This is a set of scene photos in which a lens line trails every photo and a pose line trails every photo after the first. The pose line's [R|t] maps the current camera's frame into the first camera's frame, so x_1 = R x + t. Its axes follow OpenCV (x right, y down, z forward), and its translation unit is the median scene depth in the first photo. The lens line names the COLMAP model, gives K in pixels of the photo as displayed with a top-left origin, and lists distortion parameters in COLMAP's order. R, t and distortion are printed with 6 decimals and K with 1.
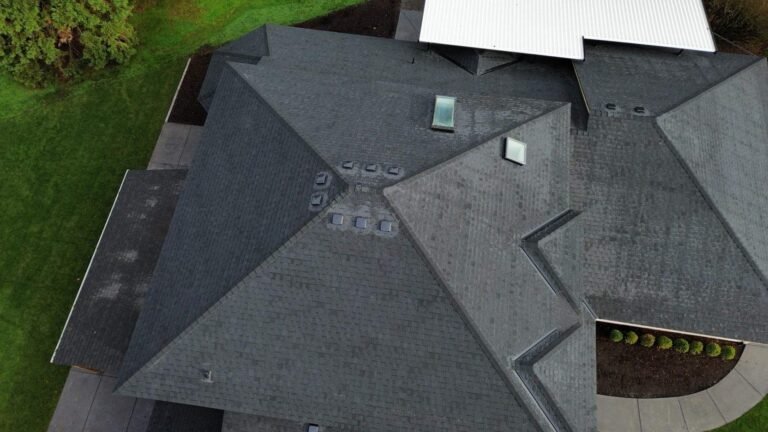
lens RADIAL K [[537.7, 0, 388.7], [0, 537.7, 215.1], [0, 0, 1]] dist [0.080626, -0.088504]
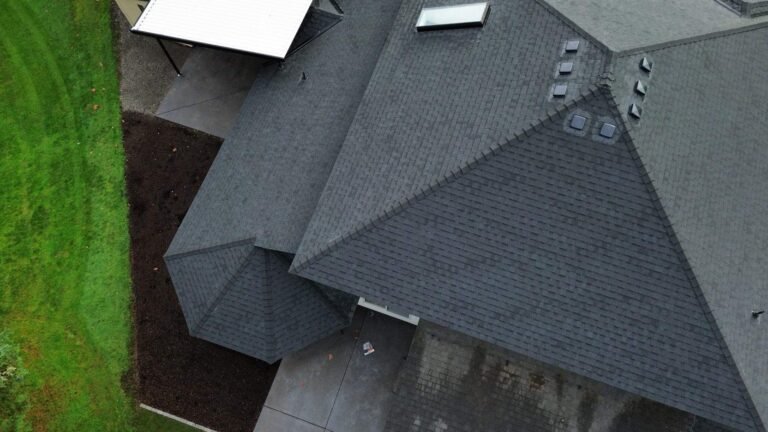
lens RADIAL K [[537.7, 0, 388.7], [0, 537.7, 215.1], [0, 0, 1]] dist [0.080626, -0.088504]
pose [[0.187532, -0.919728, 0.344865, -0.582052], [0.897899, 0.302864, 0.319453, -0.534817], [-0.398257, 0.249746, 0.882620, 0.423343]]
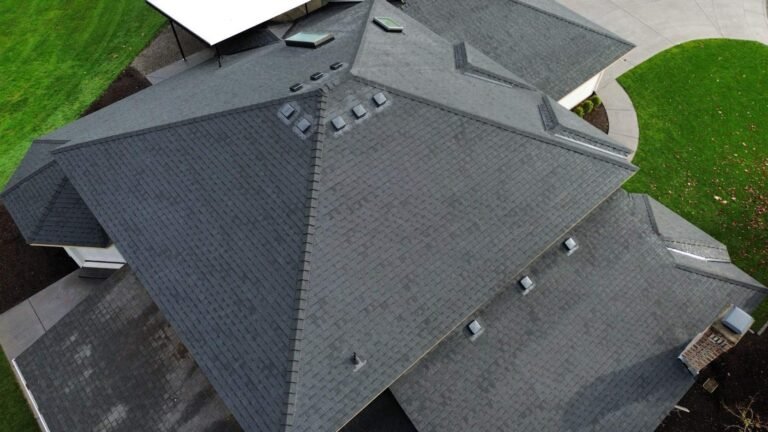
lens RADIAL K [[537.7, 0, 388.7], [0, 537.7, 215.1], [0, 0, 1]] dist [0.080626, -0.088504]
pose [[0.647915, -0.611909, 0.453623, -0.520414], [0.692056, 0.721689, -0.014959, 0.183118], [-0.318221, 0.323625, 0.891068, 0.207659]]
